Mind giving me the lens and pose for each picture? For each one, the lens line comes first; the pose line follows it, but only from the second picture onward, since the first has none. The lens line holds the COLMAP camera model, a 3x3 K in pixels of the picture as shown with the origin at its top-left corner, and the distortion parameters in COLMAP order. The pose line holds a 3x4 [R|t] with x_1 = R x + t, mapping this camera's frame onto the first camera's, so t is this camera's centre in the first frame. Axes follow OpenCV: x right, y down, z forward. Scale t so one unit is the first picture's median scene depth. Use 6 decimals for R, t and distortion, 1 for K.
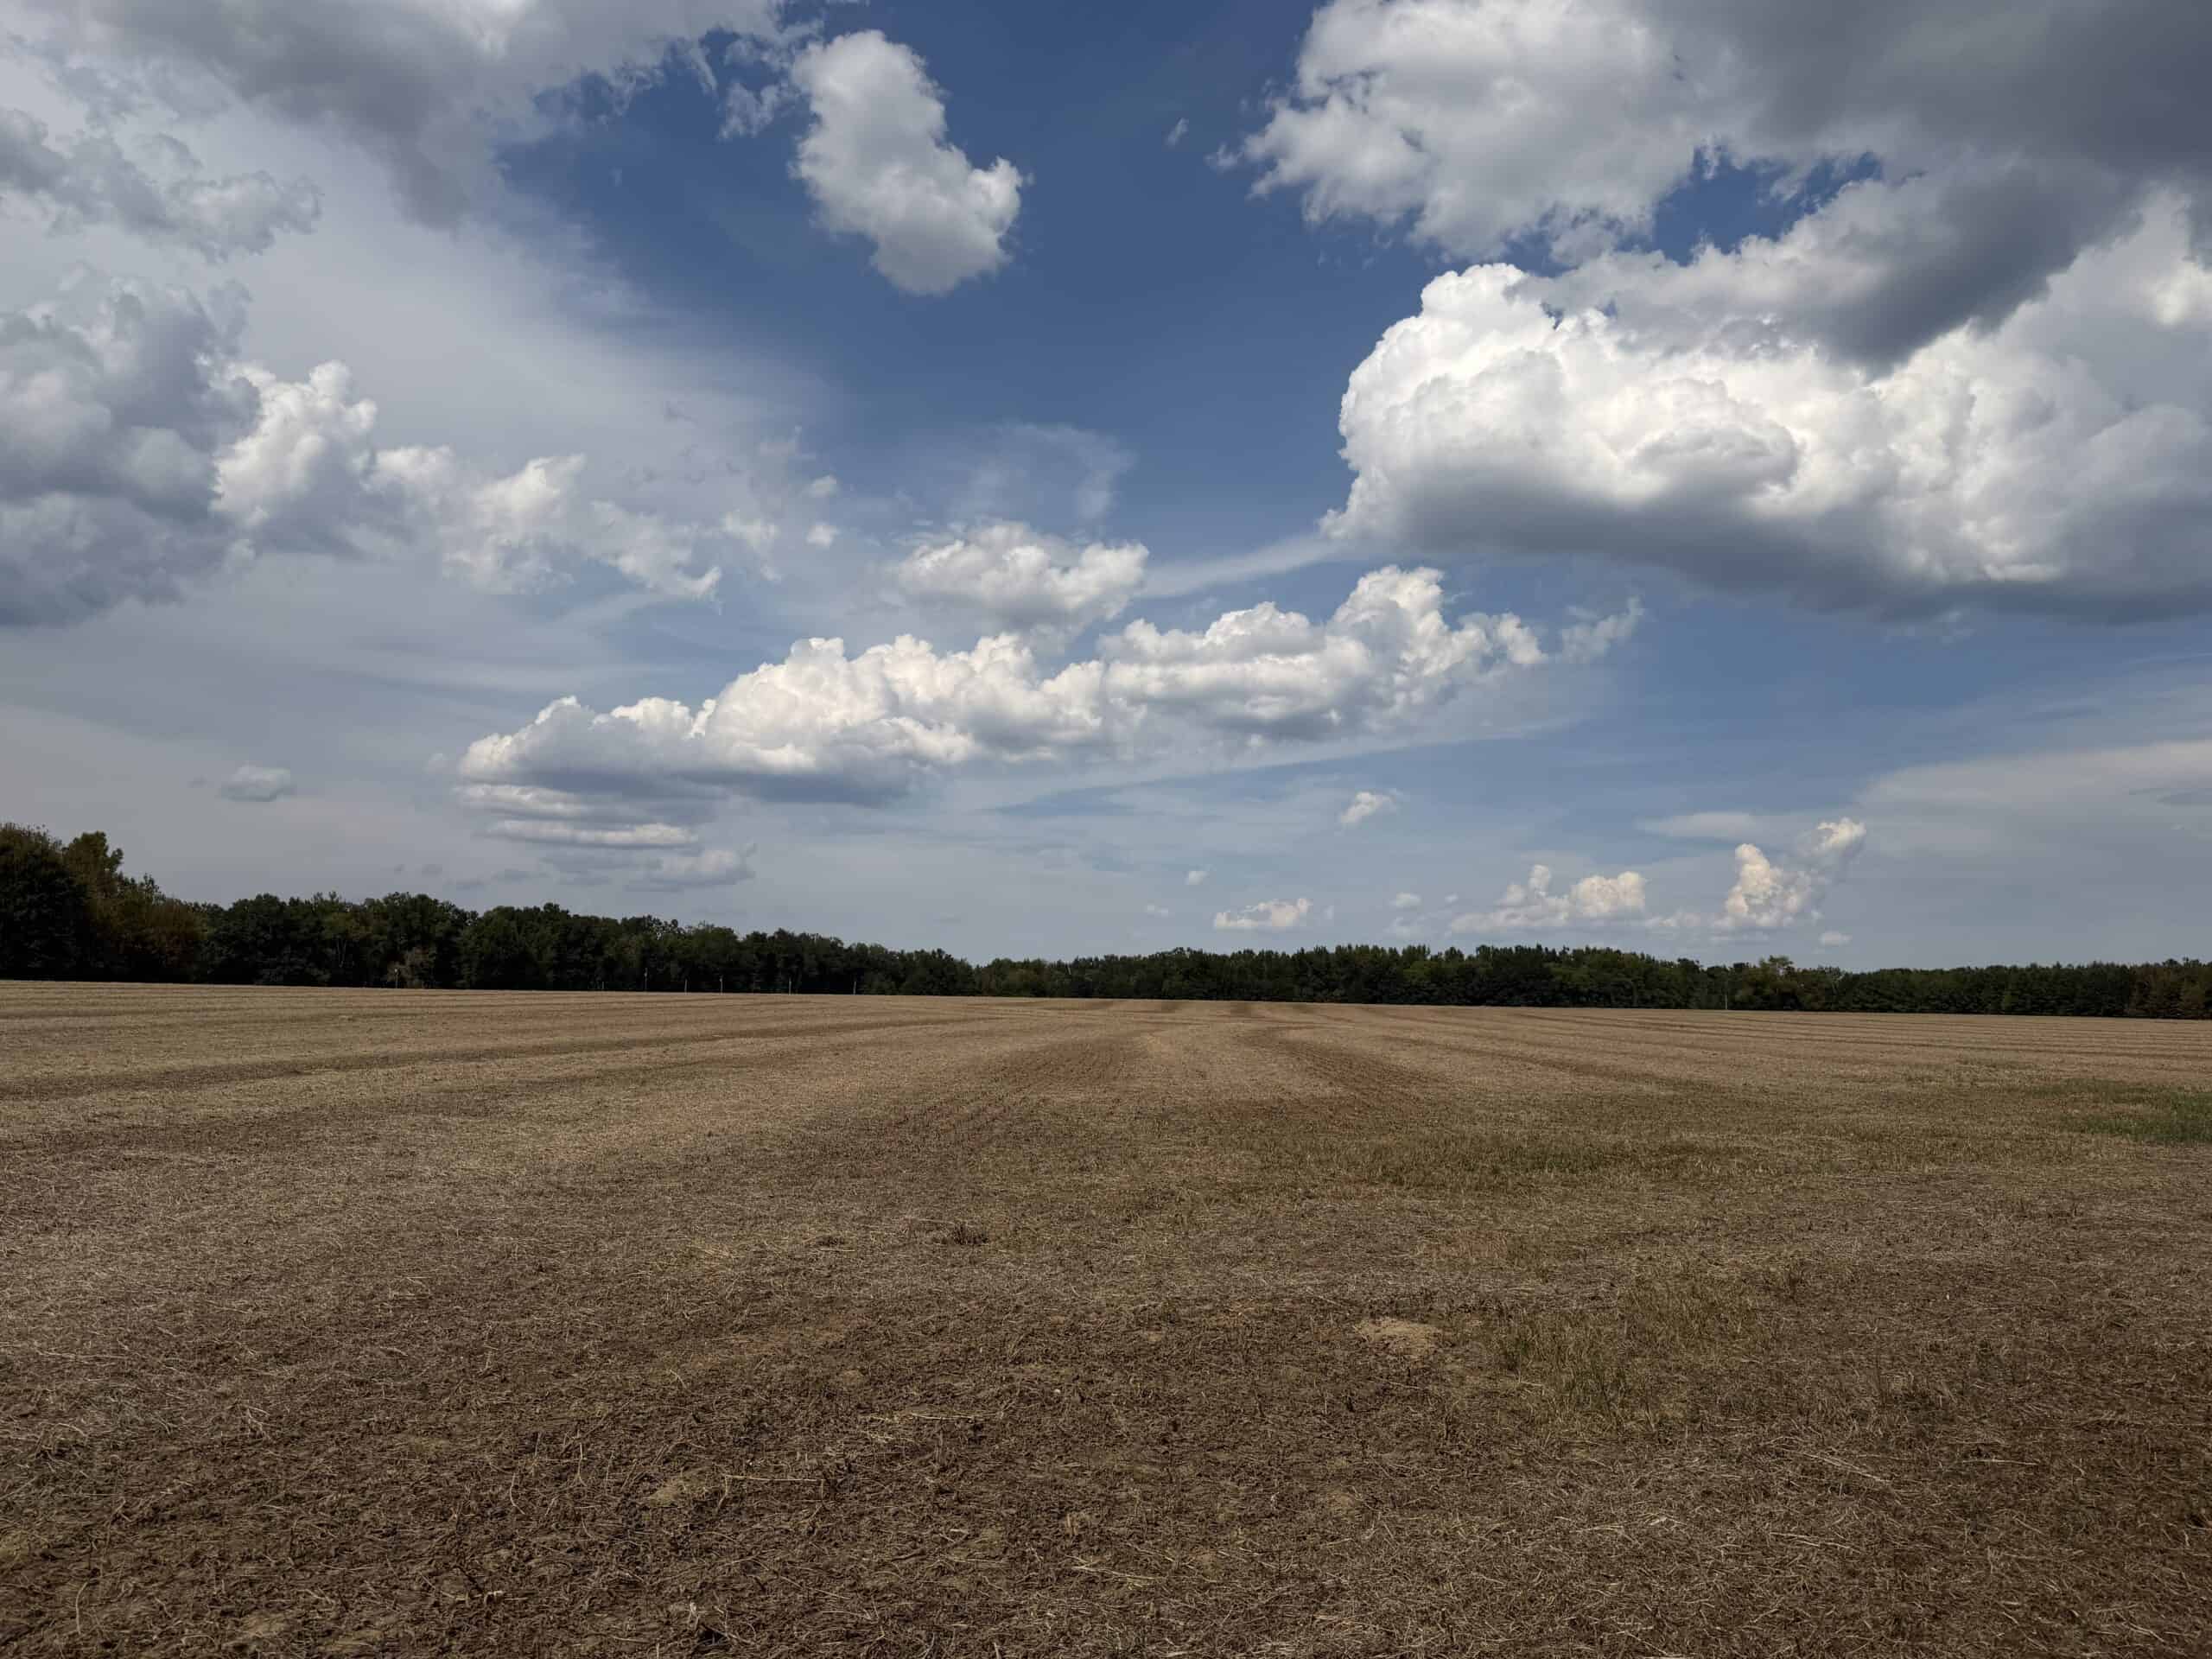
lens RADIAL K [[1592.0, 0, 1110.5], [0, 1592.0, 833.3], [0, 0, 1]] dist [0.054121, -0.065446]
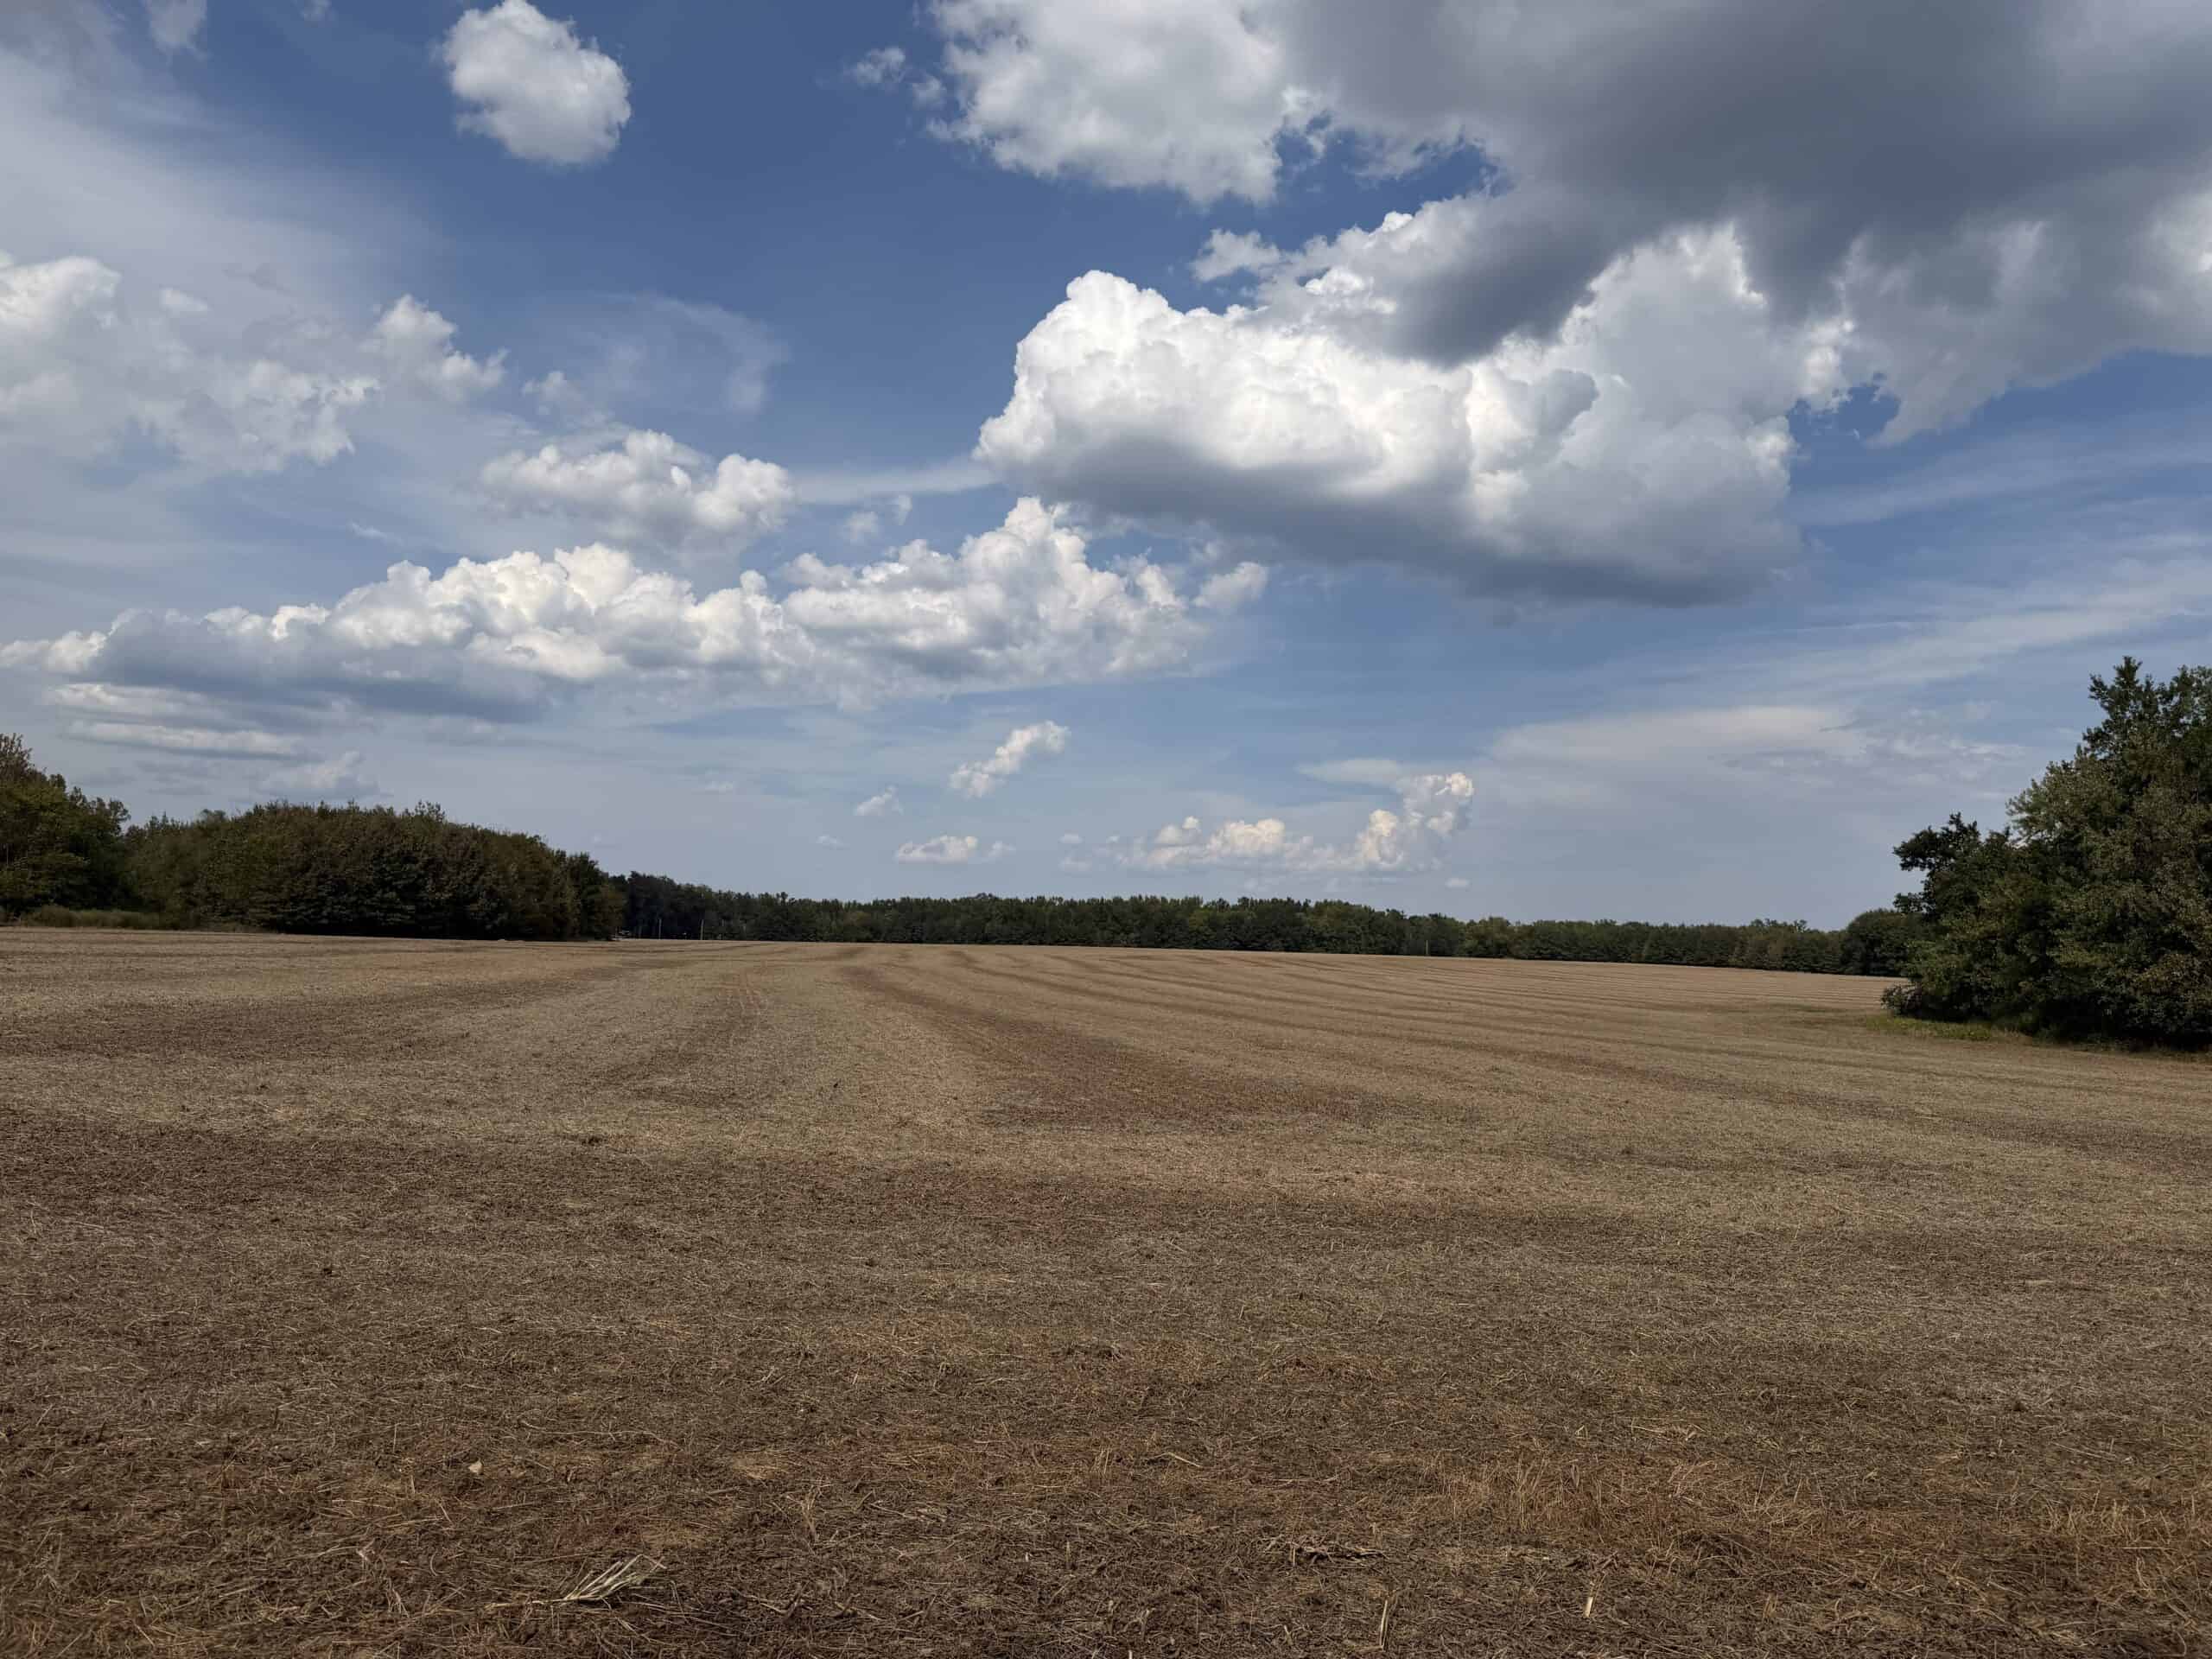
lens RADIAL K [[1592.0, 0, 1123.6], [0, 1592.0, 829.3], [0, 0, 1]] dist [0.054121, -0.065446]
pose [[0.965776, 0.029598, 0.257683, -0.085511], [-0.040841, 0.998428, 0.038388, -0.011118], [-0.256142, -0.047599, 0.965467, -0.056550]]
